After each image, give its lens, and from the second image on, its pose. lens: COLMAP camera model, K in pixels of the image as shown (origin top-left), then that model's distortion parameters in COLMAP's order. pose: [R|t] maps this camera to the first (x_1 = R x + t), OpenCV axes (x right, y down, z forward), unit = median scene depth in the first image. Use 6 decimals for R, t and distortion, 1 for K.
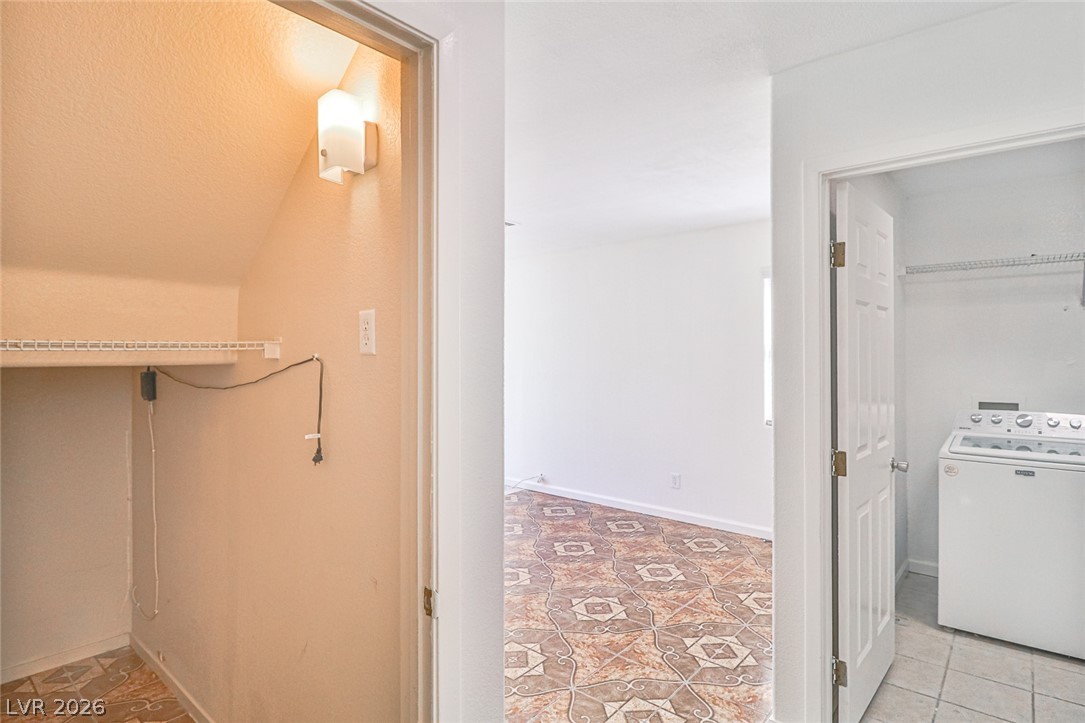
lens RADIAL K [[573.8, 0, 545.5], [0, 573.8, 351.2], [0, 0, 1]] dist [-0.003754, -0.000914]
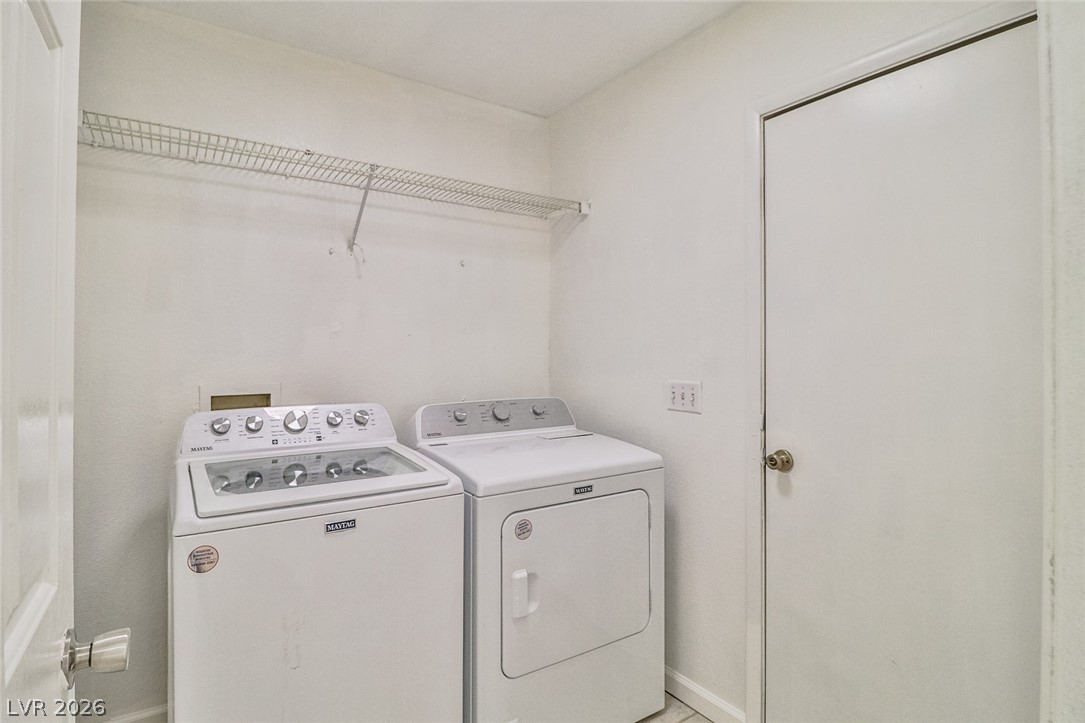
lens RADIAL K [[561.5, 0, 534.9], [0, 561.5, 346.9], [0, 0, 1]] dist [-0.000384, -0.001827]
pose [[0.283517, 0.006419, 0.958946, 0.338578], [-0.006240, 0.999969, -0.004849, 0.043642], [-0.958947, -0.004609, 0.283548, 0.584829]]
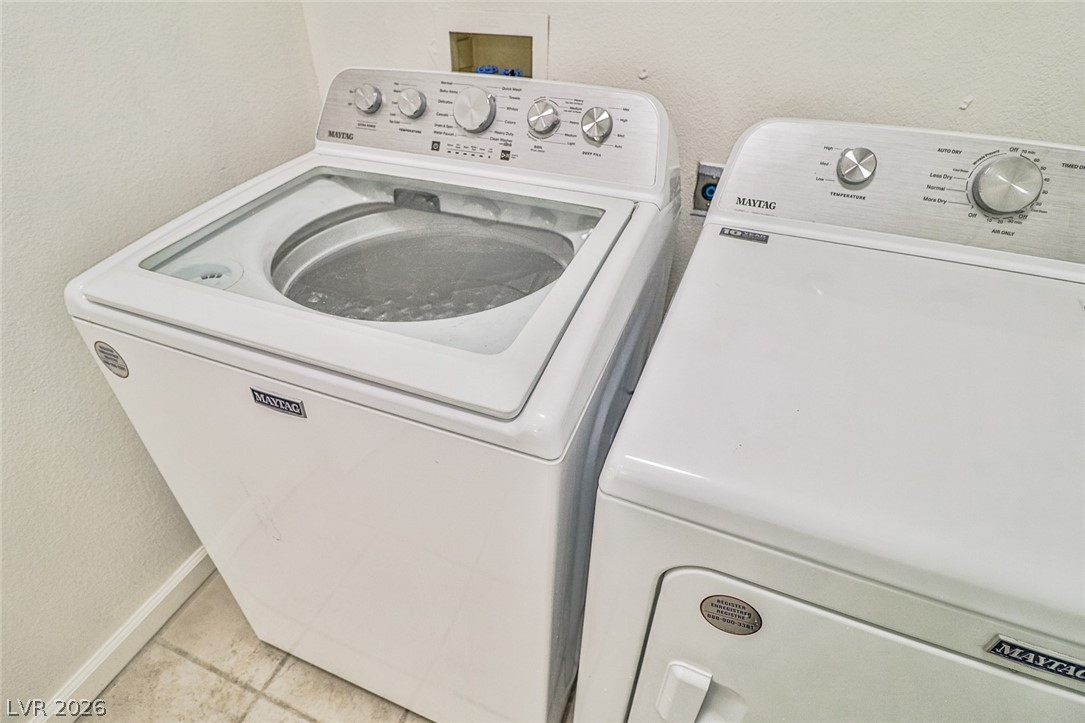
lens RADIAL K [[550.8, 0, 537.2], [0, 550.8, 358.4], [0, 0, 1]] dist [-0.003717, -0.000572]
pose [[0.947515, -0.187185, 0.259187, 0.752364], [-0.010382, 0.792246, 0.610113, 0.045035], [-0.319543, -0.580782, 0.748722, 0.680212]]
